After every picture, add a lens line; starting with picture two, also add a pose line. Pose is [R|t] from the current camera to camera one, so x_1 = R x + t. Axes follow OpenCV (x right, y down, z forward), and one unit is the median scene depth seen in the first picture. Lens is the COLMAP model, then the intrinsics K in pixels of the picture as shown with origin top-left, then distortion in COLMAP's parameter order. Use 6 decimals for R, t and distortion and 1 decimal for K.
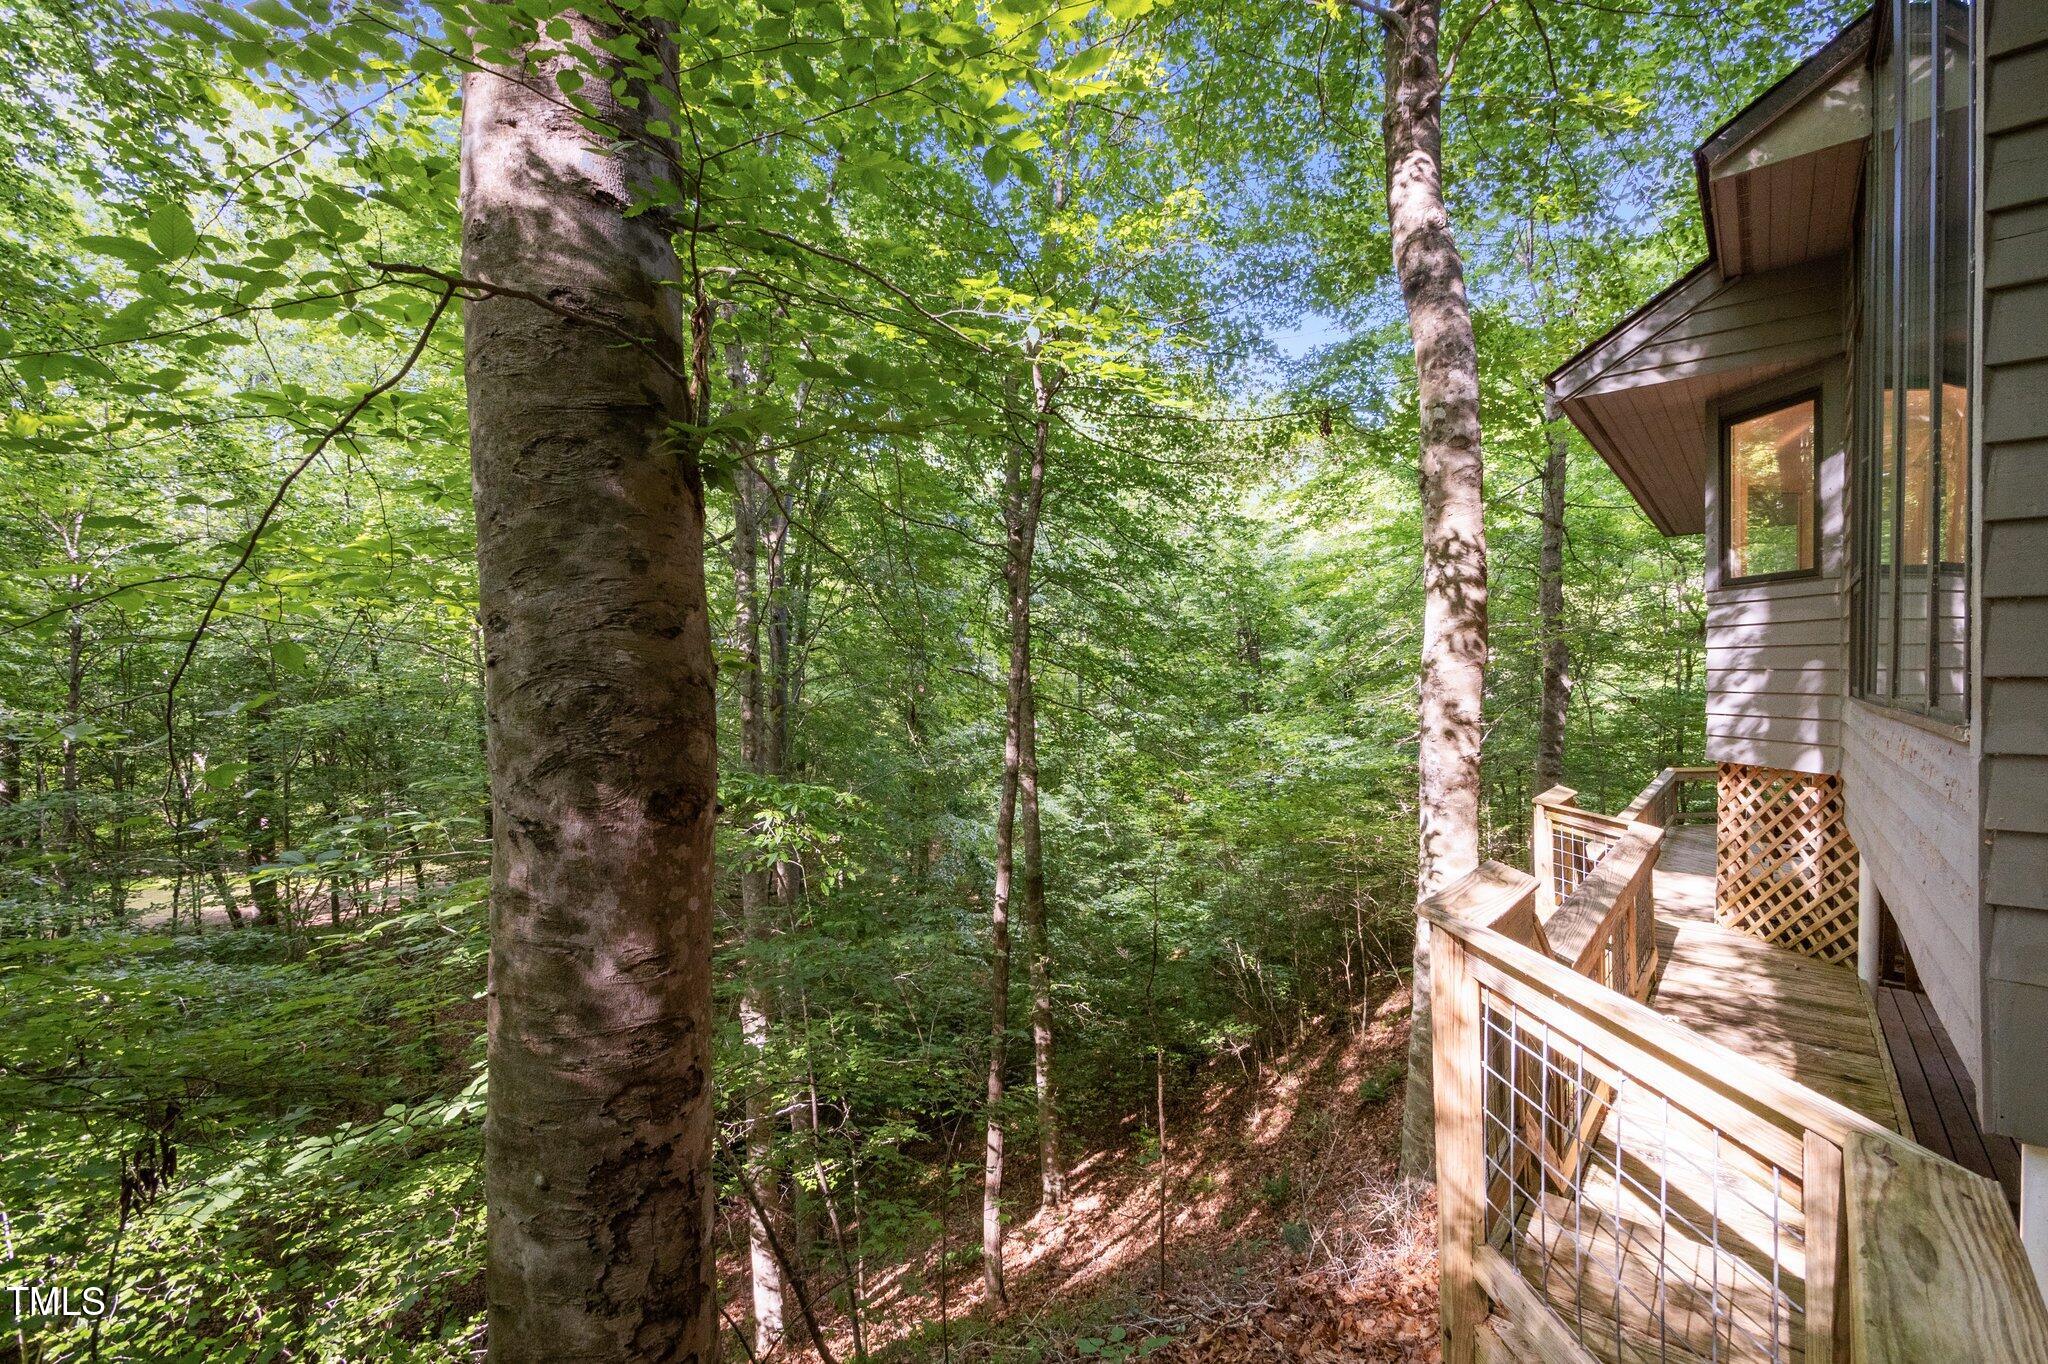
lens RADIAL K [[878.9, 0, 1024.0], [0, 878.9, 682.0], [0, 0, 1]] dist [0.001688, 0.000108]
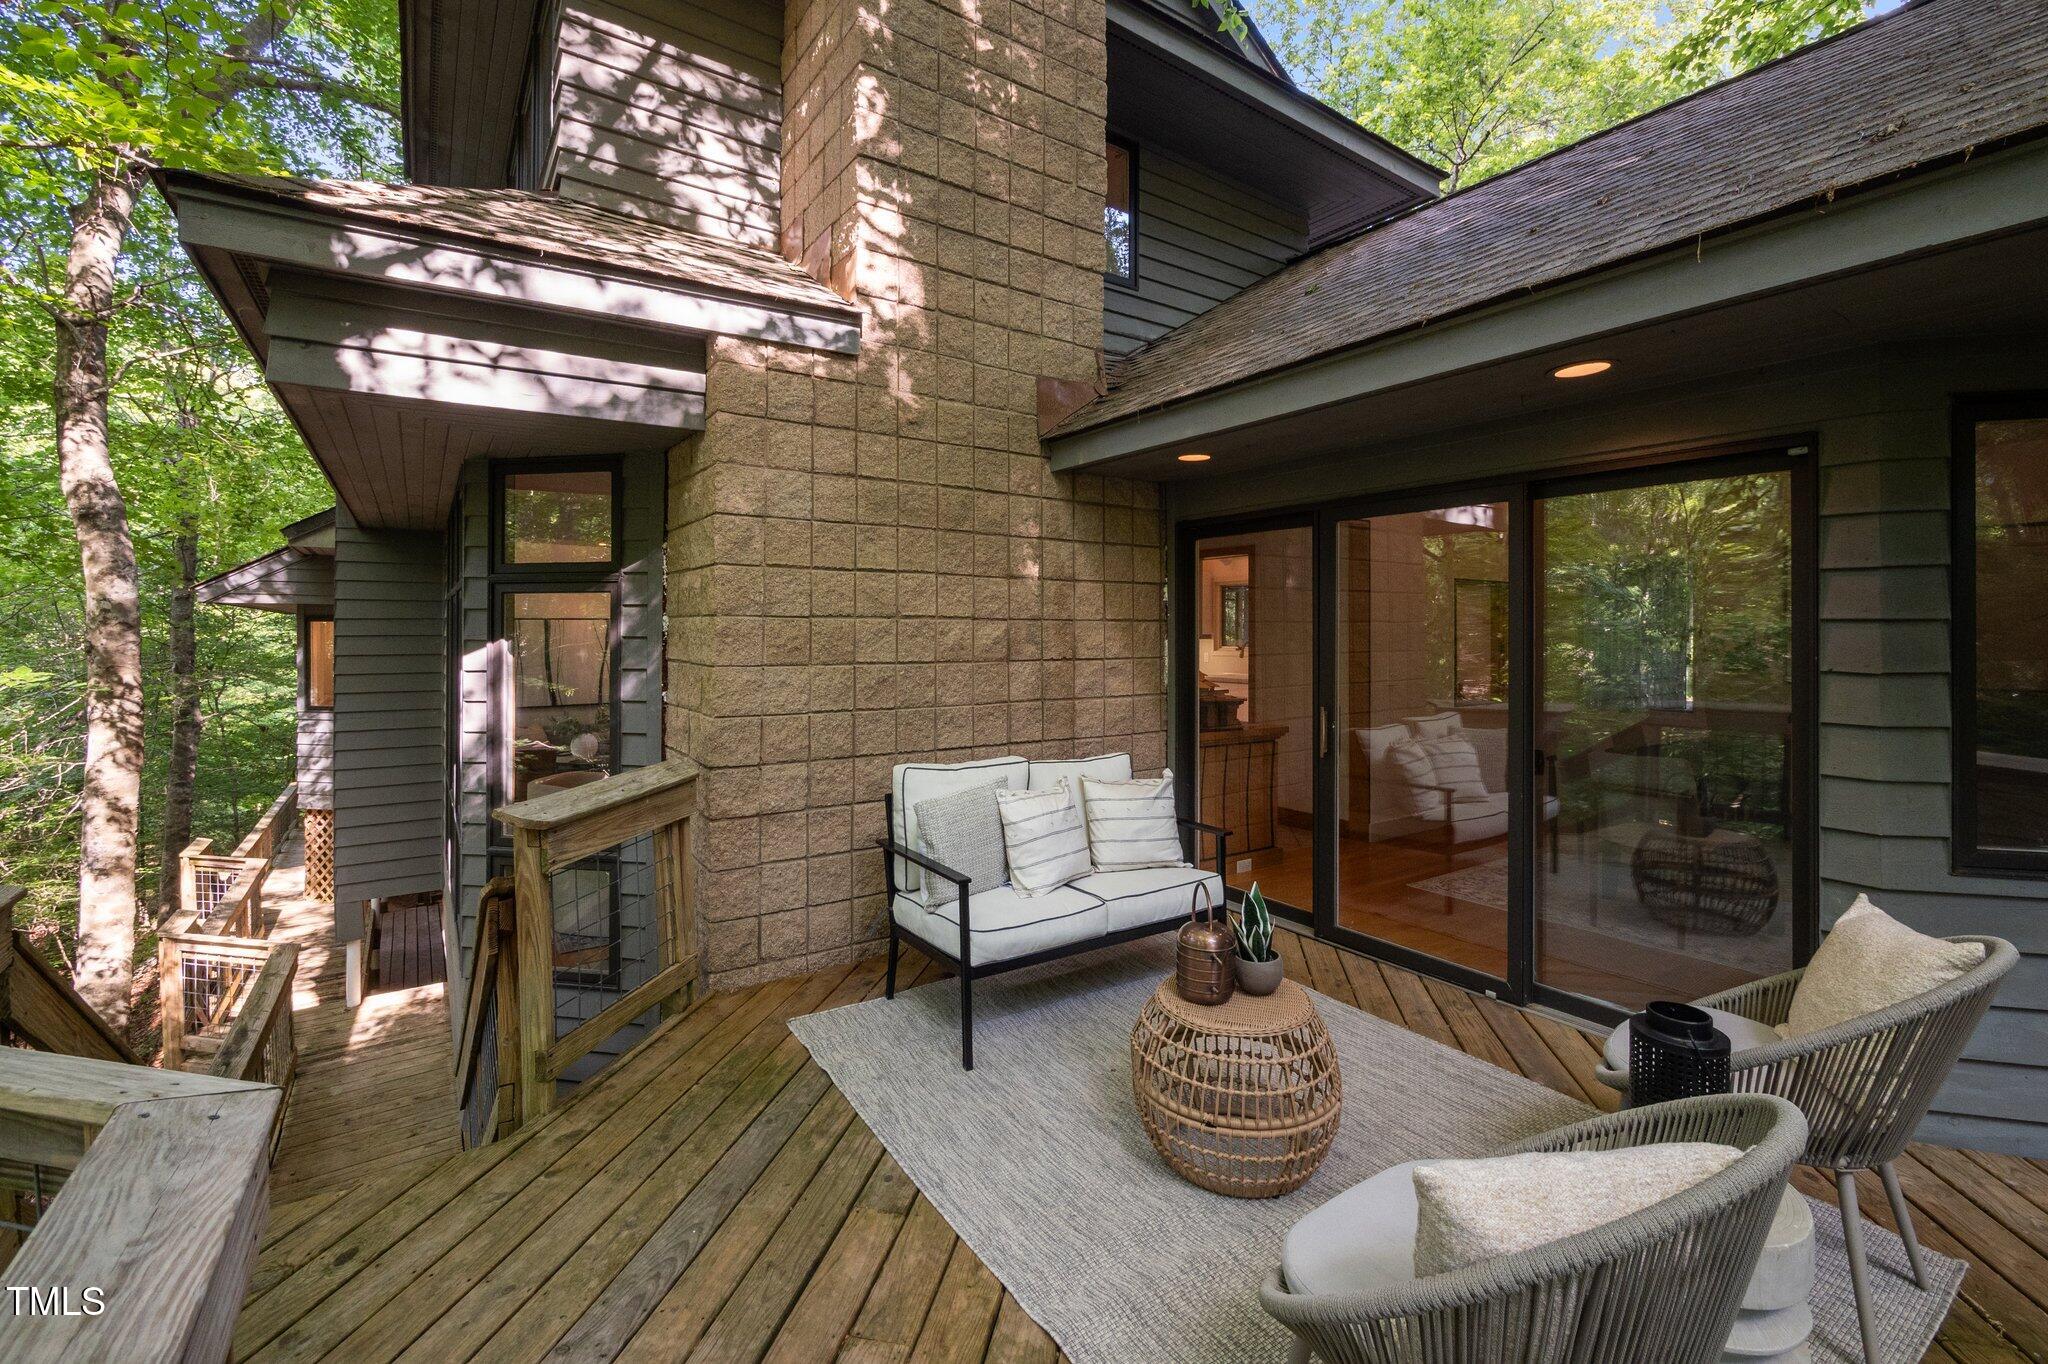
lens RADIAL K [[895.6, 0, 1024.6], [0, 895.6, 640.6], [0, 0, 1]] dist [0.000452, 0.000193]
pose [[0.263911, 0.006018, 0.964528, -0.559917], [-0.000561, 0.999981, -0.006085, -0.234872], [-0.964547, 0.001065, 0.263910, -0.863004]]
